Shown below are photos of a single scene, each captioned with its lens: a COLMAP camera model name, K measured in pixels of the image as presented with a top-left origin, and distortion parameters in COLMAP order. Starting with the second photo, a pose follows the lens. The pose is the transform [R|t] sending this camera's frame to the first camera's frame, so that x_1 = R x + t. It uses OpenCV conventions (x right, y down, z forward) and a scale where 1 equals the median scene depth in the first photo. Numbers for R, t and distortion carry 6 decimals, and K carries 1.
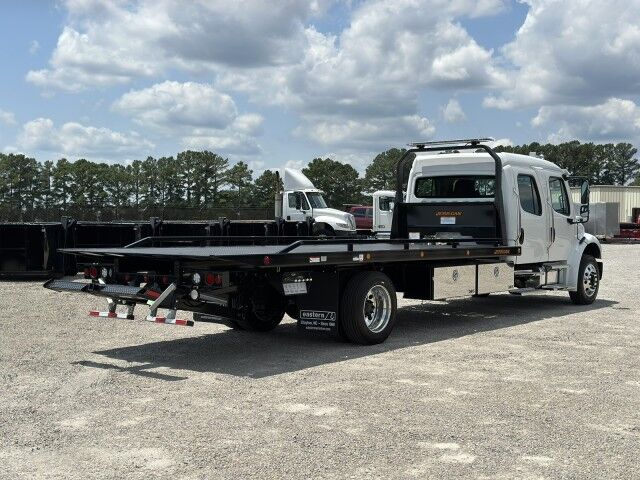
lens RADIAL K [[976.4, 0, 341.4], [0, 976.4, 240.5], [0, 0, 1]] dist [0.055213, -0.121438]
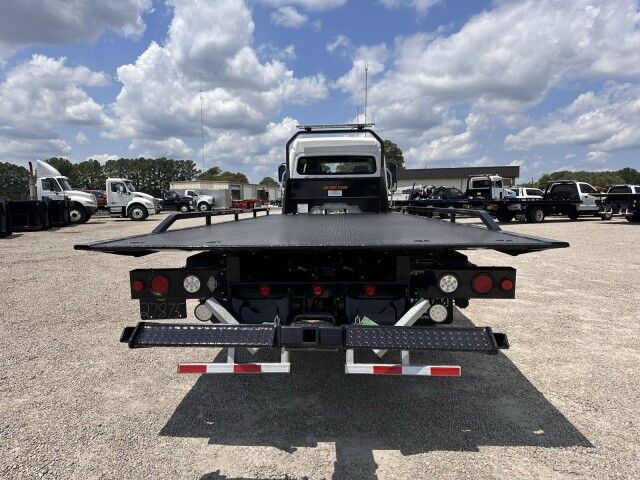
lens RADIAL K [[444.8, 0, 316.1], [0, 444.8, 251.1], [0, 0, 1]] dist [0.014755, -0.024550]
pose [[0.801291, -0.080683, 0.592809, -0.040267], [0.025509, 0.994571, 0.100884, -0.000918], [-0.597731, -0.065716, 0.798999, 0.096296]]
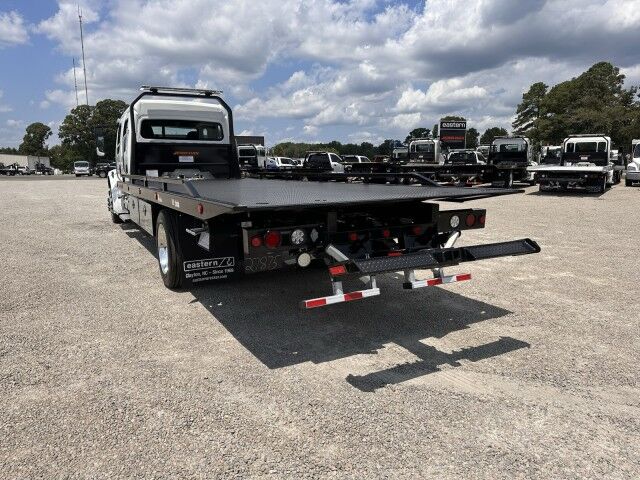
lens RADIAL K [[456.4, 0, 320.0], [0, 456.4, 240.0], [0, 0, 1]] dist [0.027157, -0.046236]
pose [[0.350657, -0.157395, 0.923183, -0.060389], [0.029644, 0.987147, 0.157040, -0.000994], [-0.936035, -0.027700, 0.350816, 0.109579]]
